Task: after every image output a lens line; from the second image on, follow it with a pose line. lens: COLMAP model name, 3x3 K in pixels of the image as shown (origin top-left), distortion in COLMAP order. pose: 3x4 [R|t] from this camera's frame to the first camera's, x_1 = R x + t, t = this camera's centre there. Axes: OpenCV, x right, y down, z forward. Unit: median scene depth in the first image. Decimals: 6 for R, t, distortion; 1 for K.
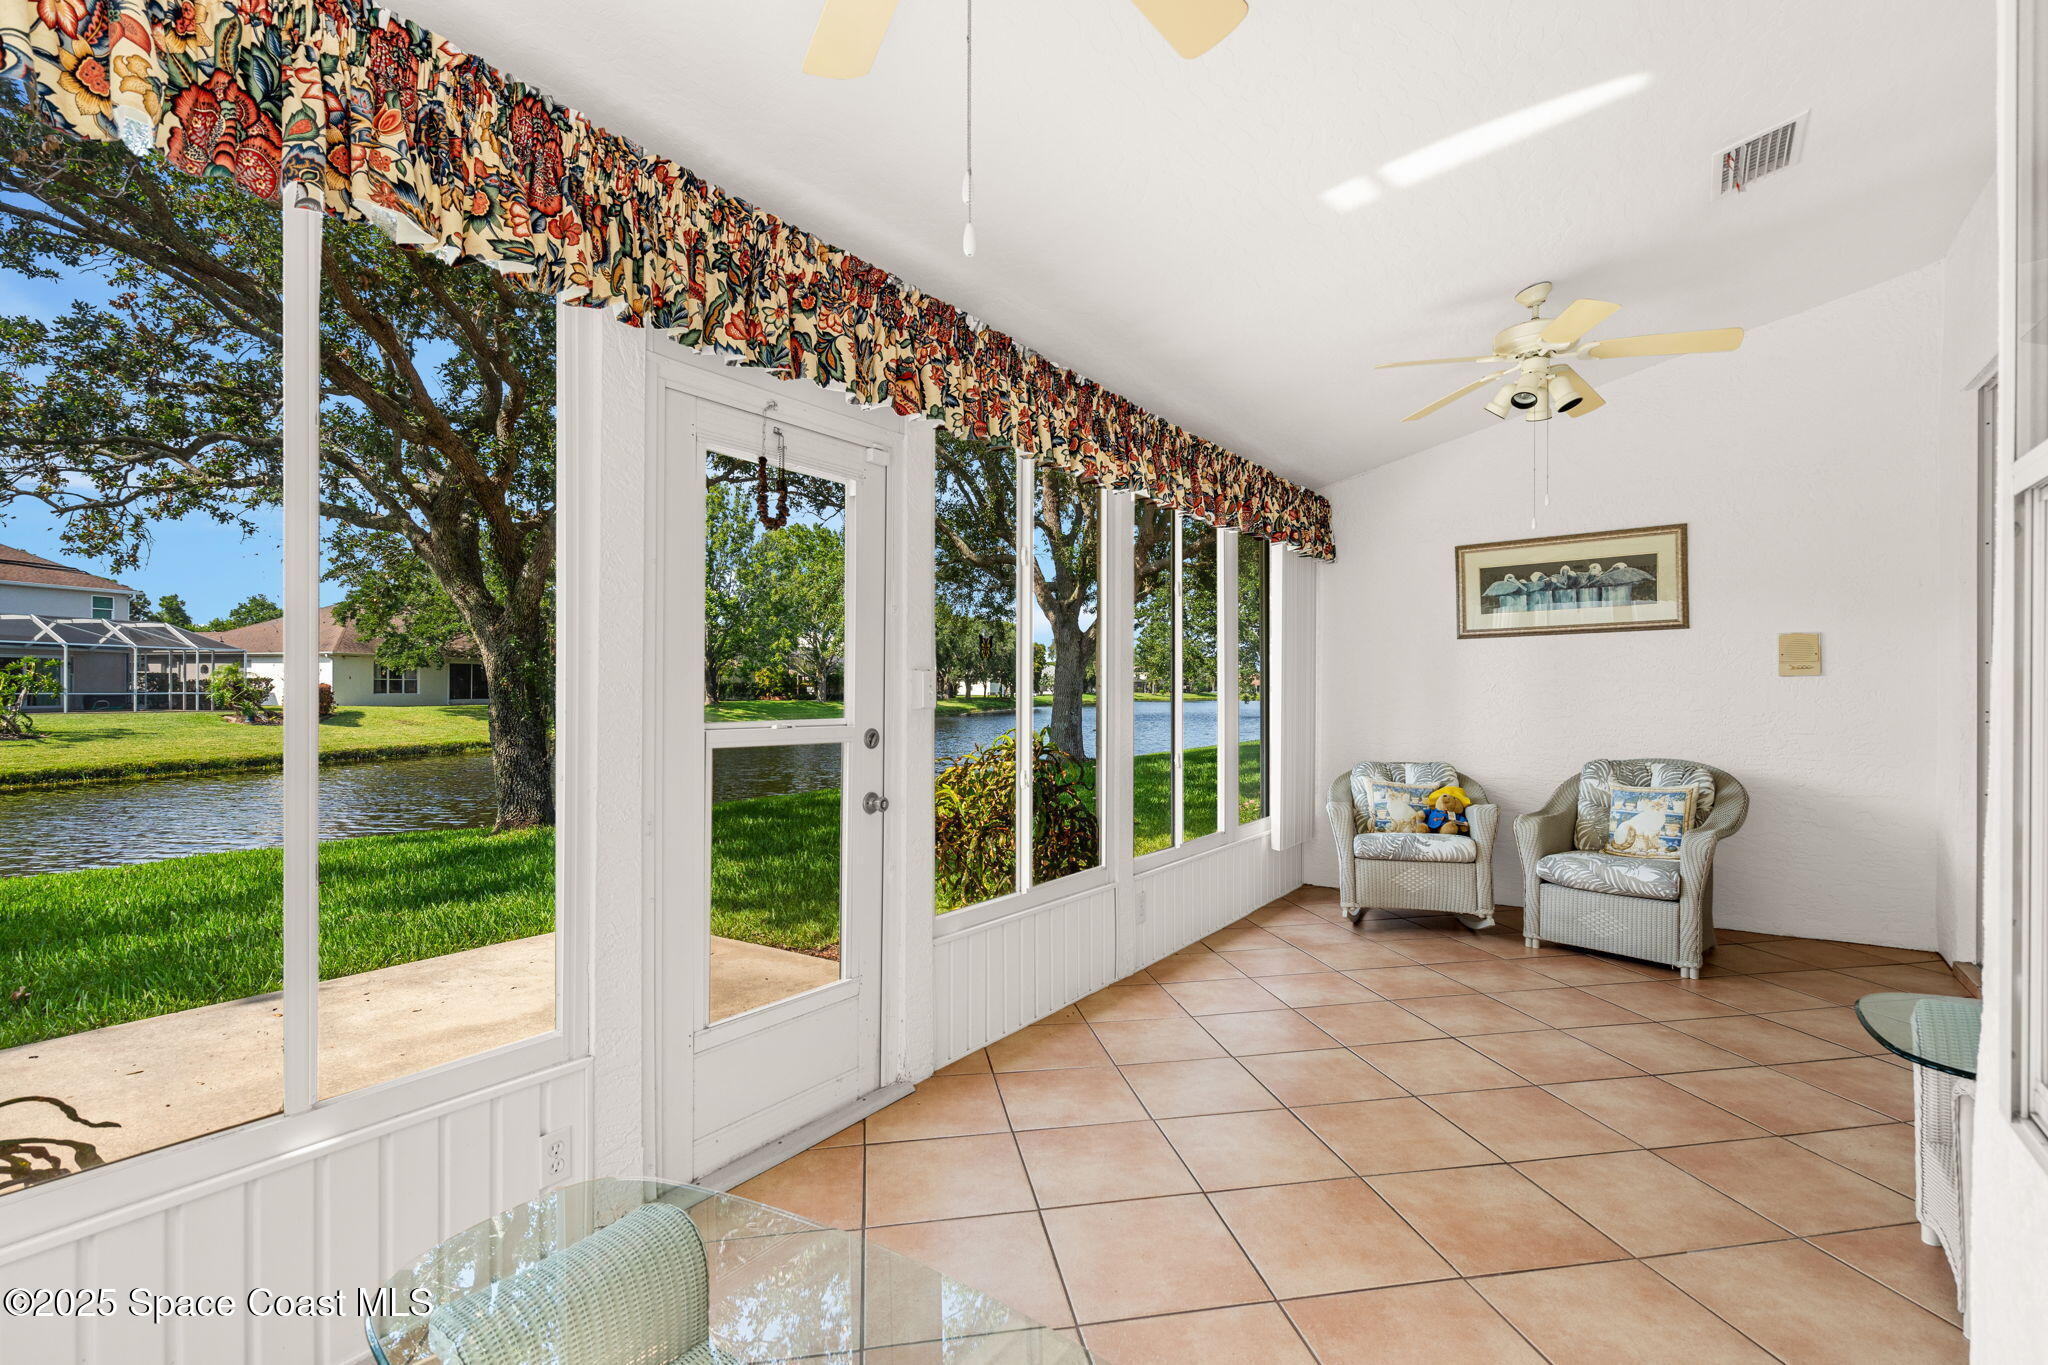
lens RADIAL K [[922.4, 0, 1015.2], [0, 922.4, 679.9], [0, 0, 1]] dist [-0.004055, -0.000257]
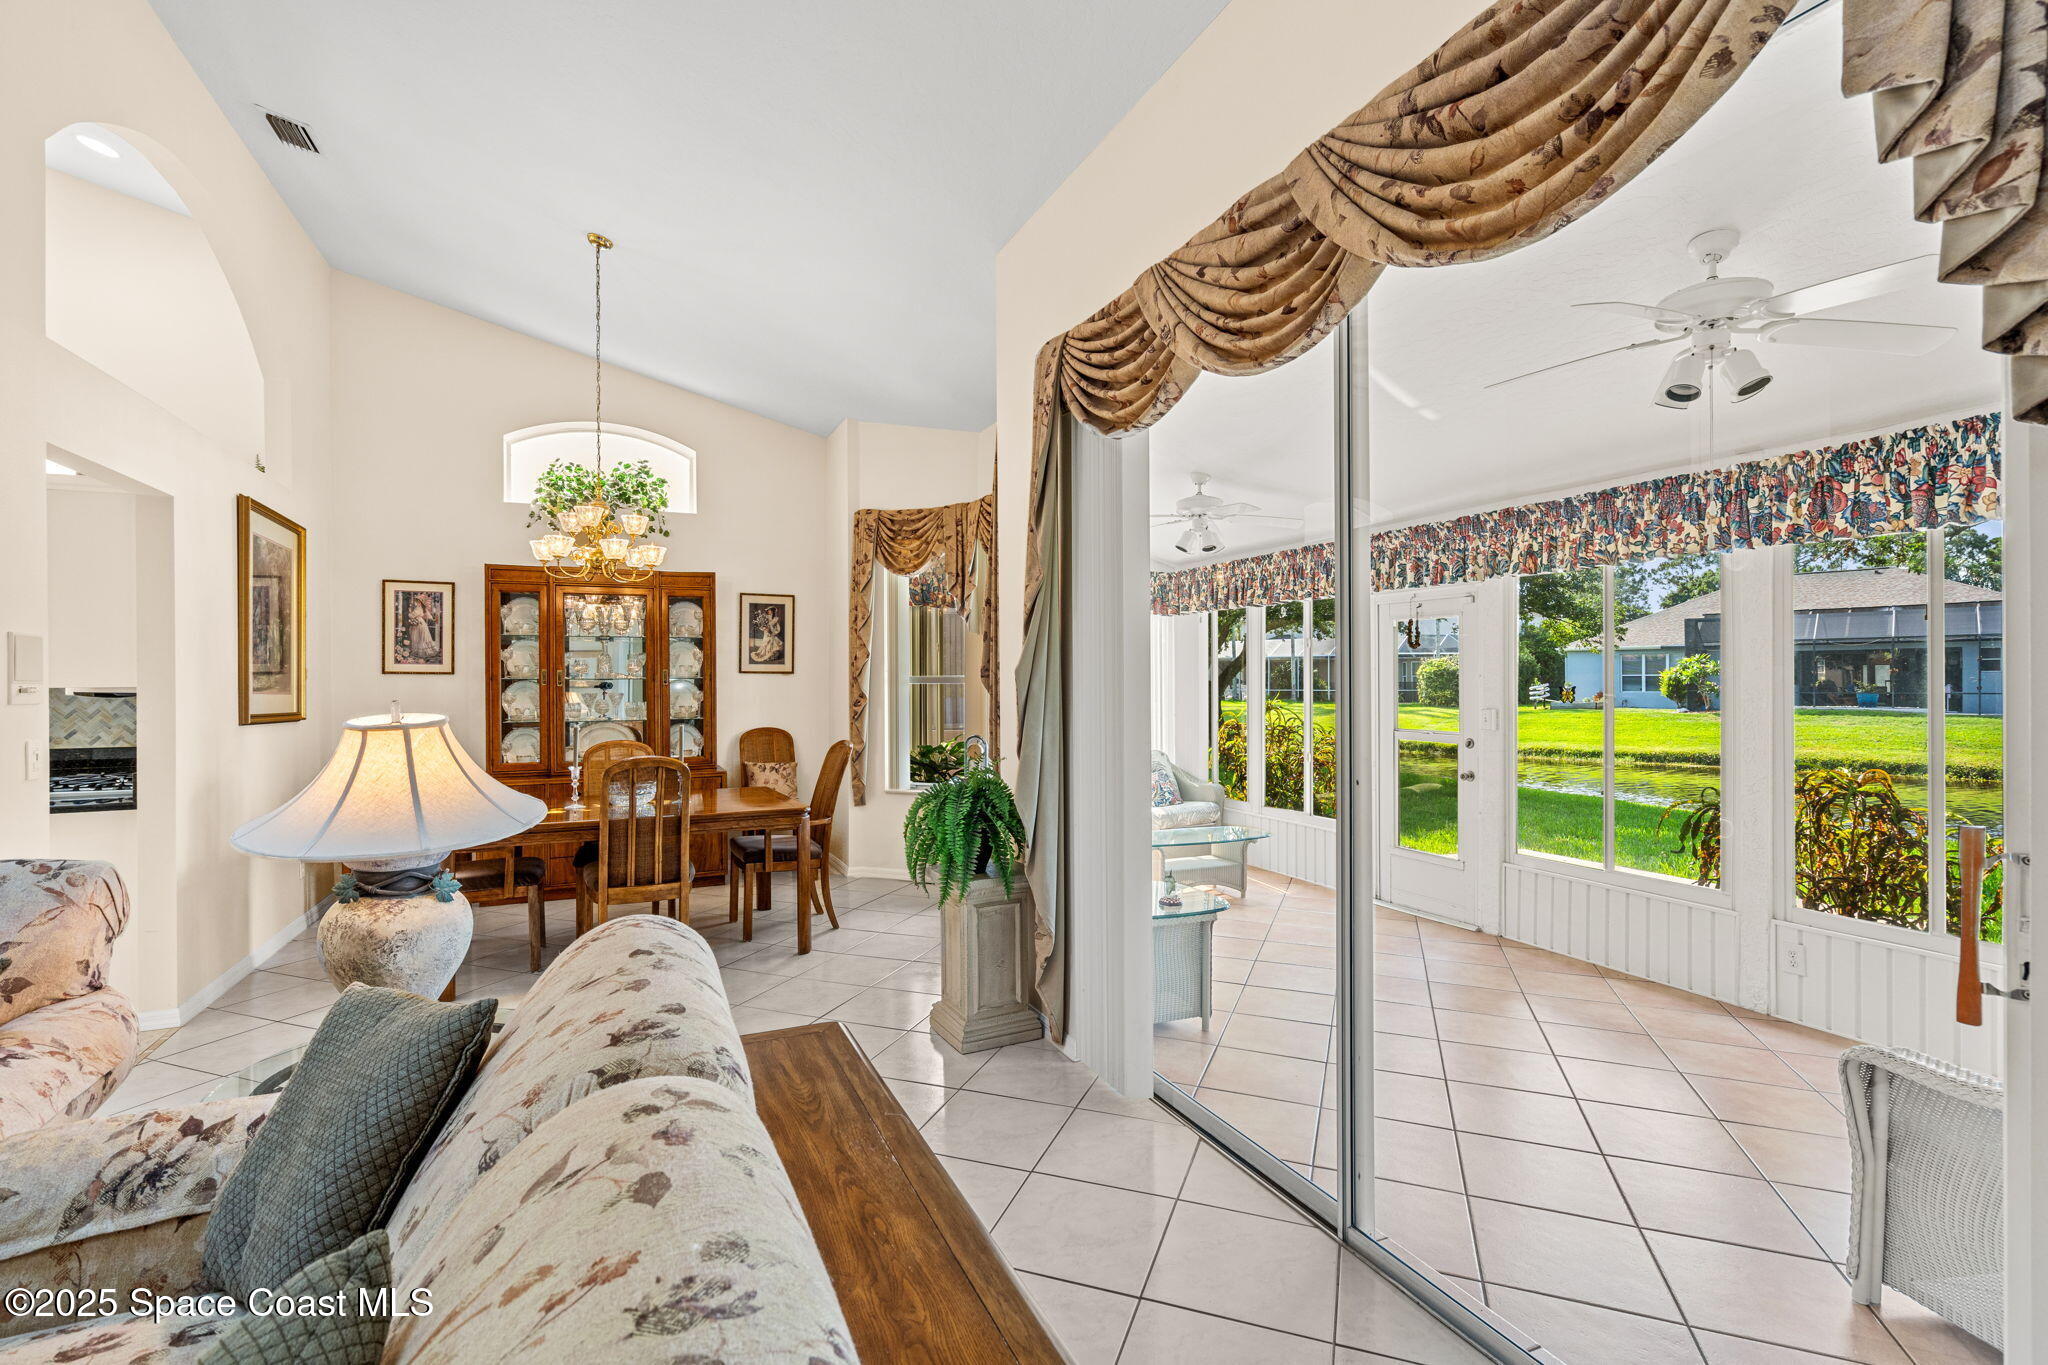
lens RADIAL K [[922.4, 0, 1015.2], [0, 922.4, 679.9], [0, 0, 1]] dist [-0.004055, -0.000257]
pose [[-0.509973, 0.000726, -0.860190, 1.637105], [0.010972, 0.999924, -0.005661, -0.057670], [0.860120, -0.012325, -0.509943, 0.944345]]
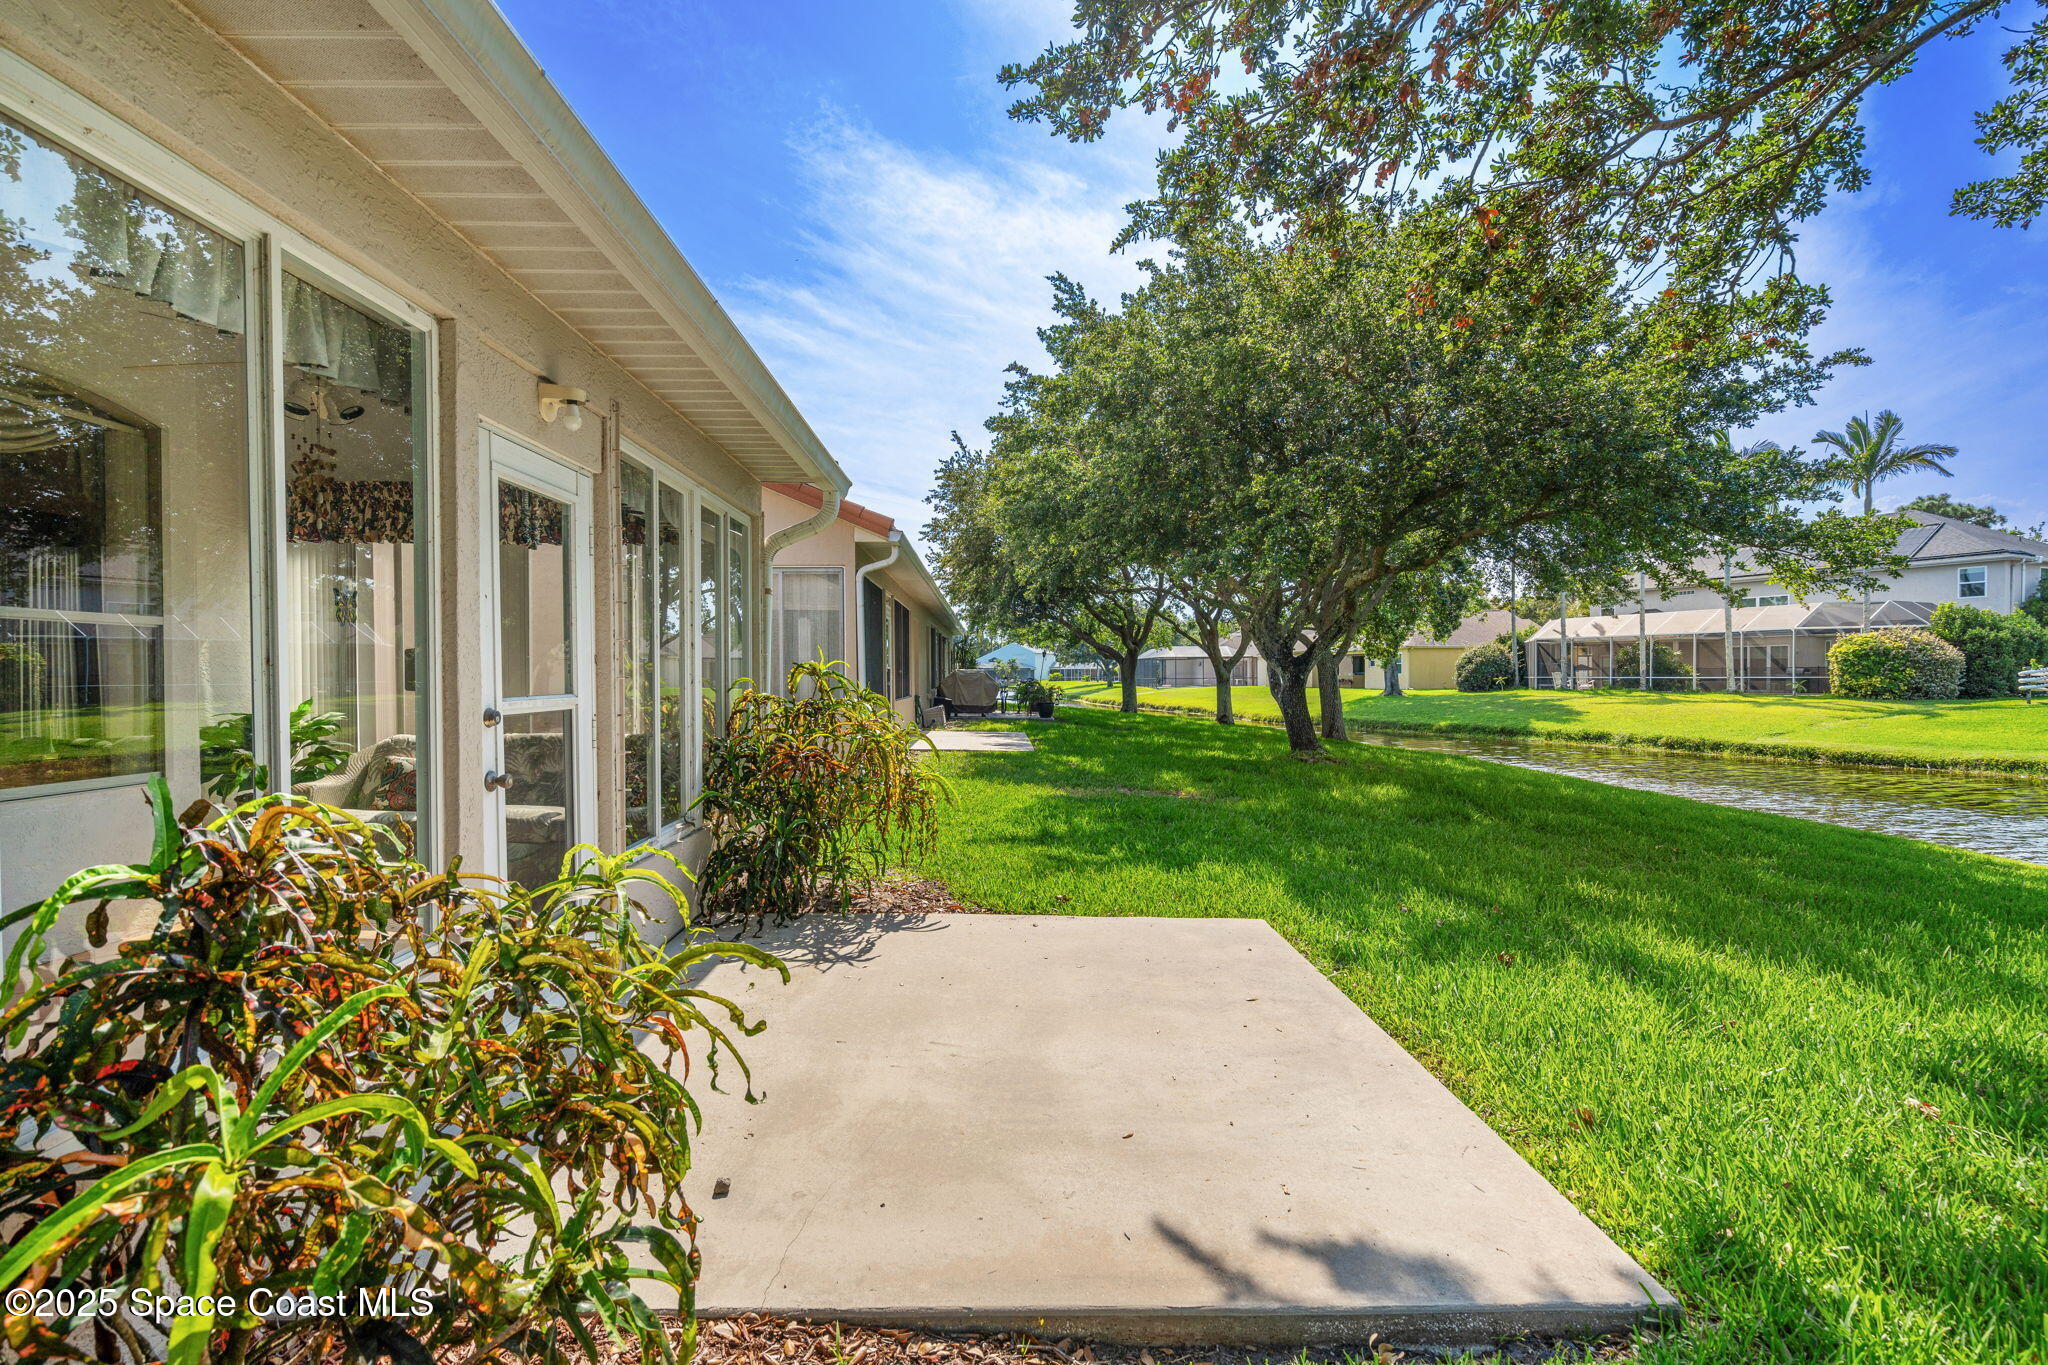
lens RADIAL K [[922.4, 0, 1015.2], [0, 922.4, 679.9], [0, 0, 1]] dist [-0.004055, -0.000257]
pose [[-0.794606, 0.008523, -0.607066, -0.009495], [0.010865, 0.999941, -0.000182, 0.022462], [0.607029, -0.006741, -0.794651, 1.752607]]
